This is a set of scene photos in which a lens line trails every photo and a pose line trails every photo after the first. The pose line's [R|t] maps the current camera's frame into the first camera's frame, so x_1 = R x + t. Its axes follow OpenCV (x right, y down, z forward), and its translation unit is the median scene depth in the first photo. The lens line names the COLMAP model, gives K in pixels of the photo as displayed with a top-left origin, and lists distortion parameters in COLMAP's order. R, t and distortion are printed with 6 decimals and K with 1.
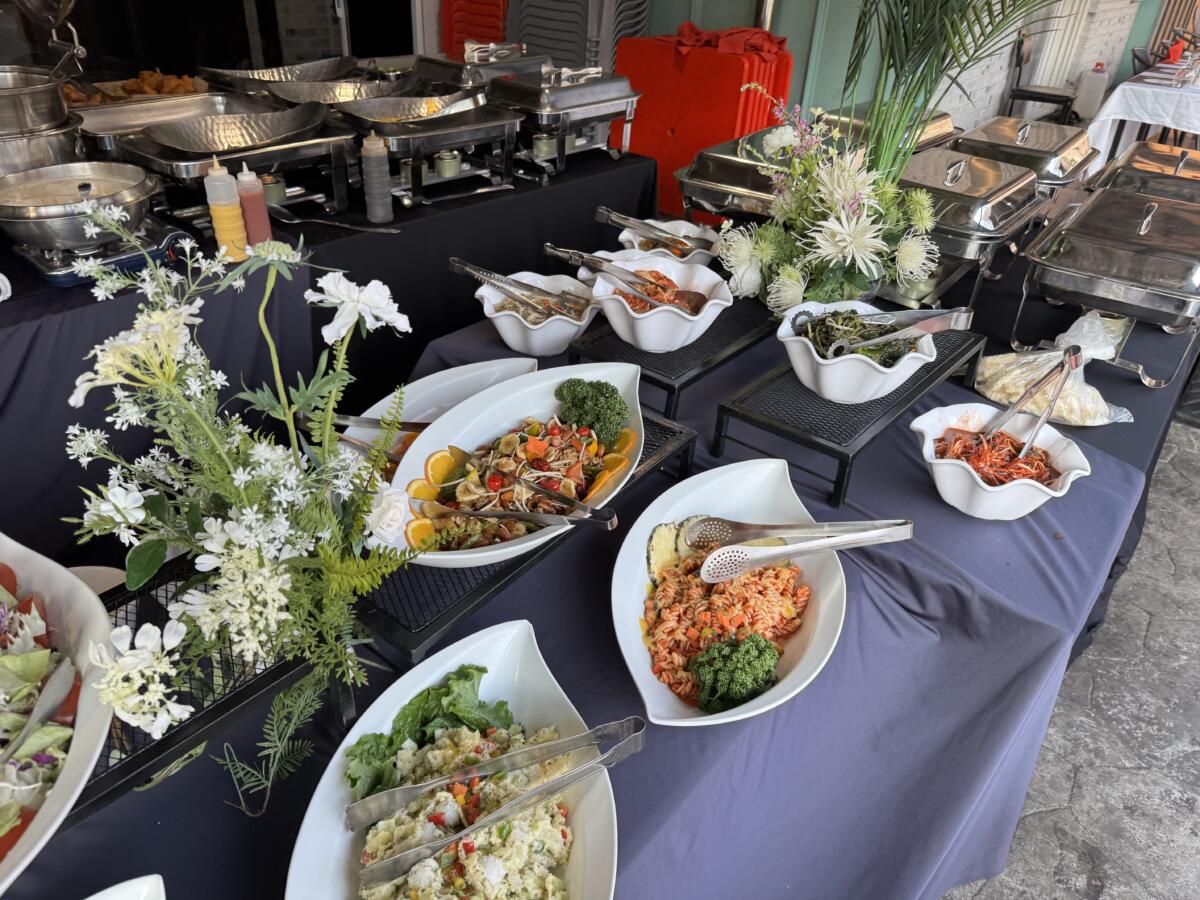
lens RADIAL K [[843.6, 0, 597.3], [0, 843.6, 446.3], [0, 0, 1]] dist [0.035779, -0.036186]
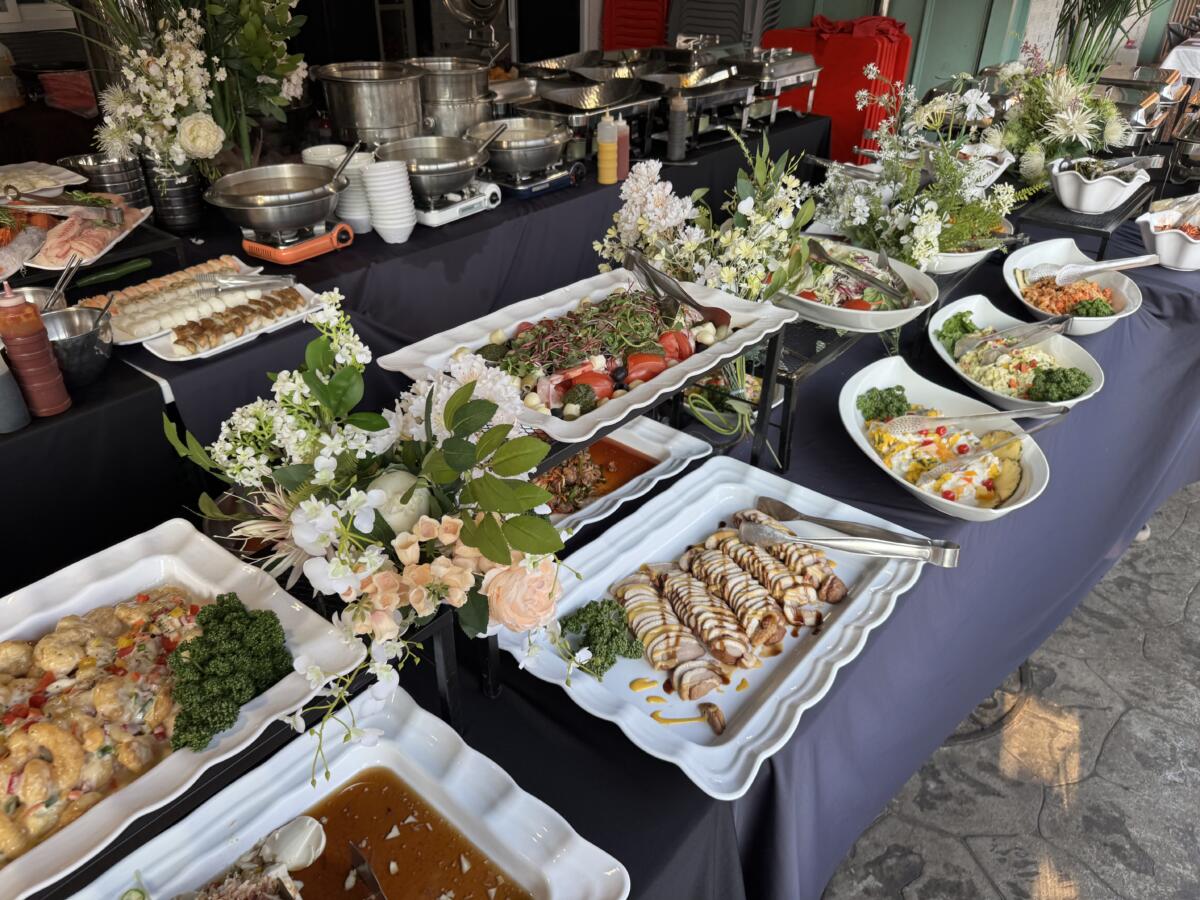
lens RADIAL K [[843.6, 0, 594.4], [0, 843.6, 454.4], [0, 0, 1]] dist [0.035779, -0.036186]
pose [[0.998961, -0.045323, -0.004778, -0.385450], [0.045284, 0.998942, -0.008037, 0.215033], [0.005137, 0.007812, 0.999956, -0.376328]]
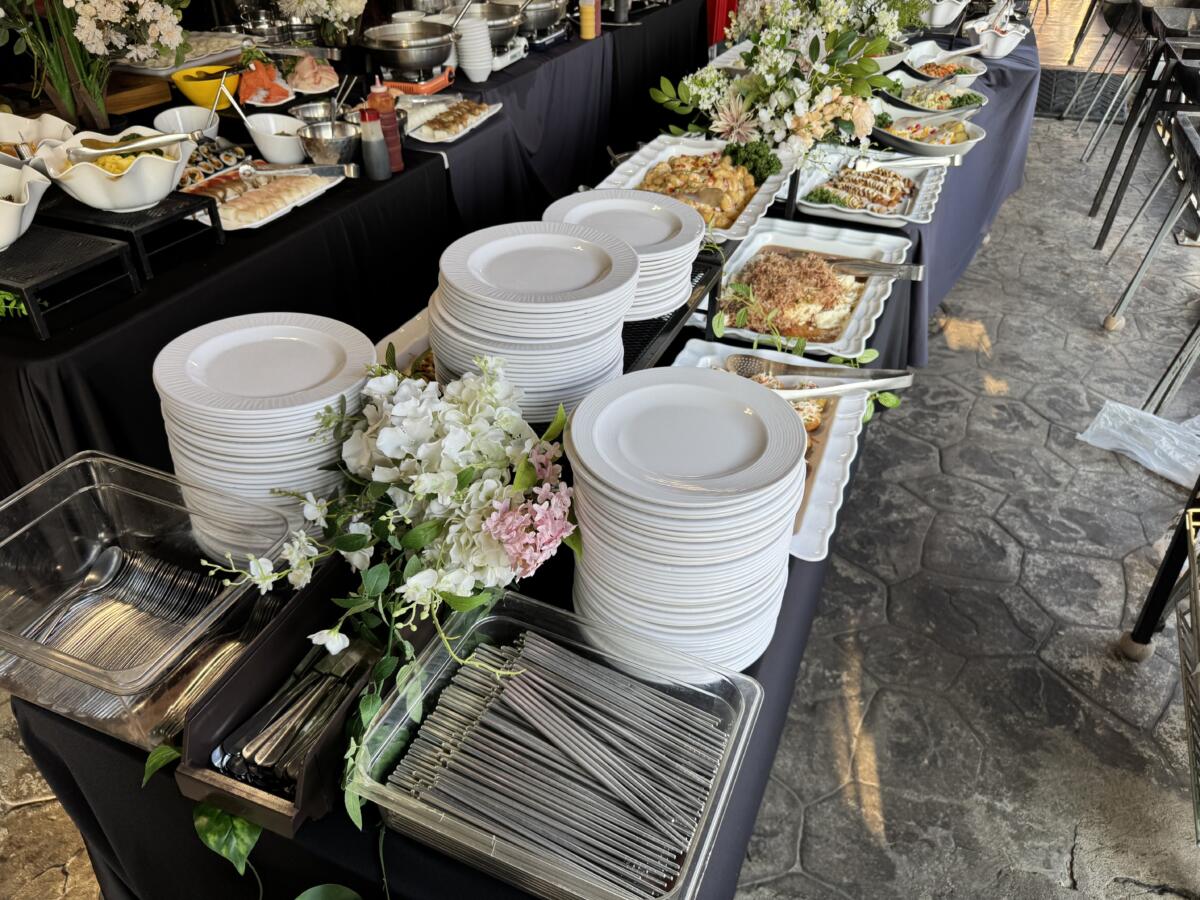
lens RADIAL K [[843.6, 0, 606.6], [0, 843.6, 449.7], [0, 0, 1]] dist [0.035779, -0.036186]
pose [[0.952576, -0.213130, 0.217198, -0.823085], [0.196891, 0.975899, 0.094105, 0.417133], [-0.232020, -0.046877, 0.971581, -0.733478]]
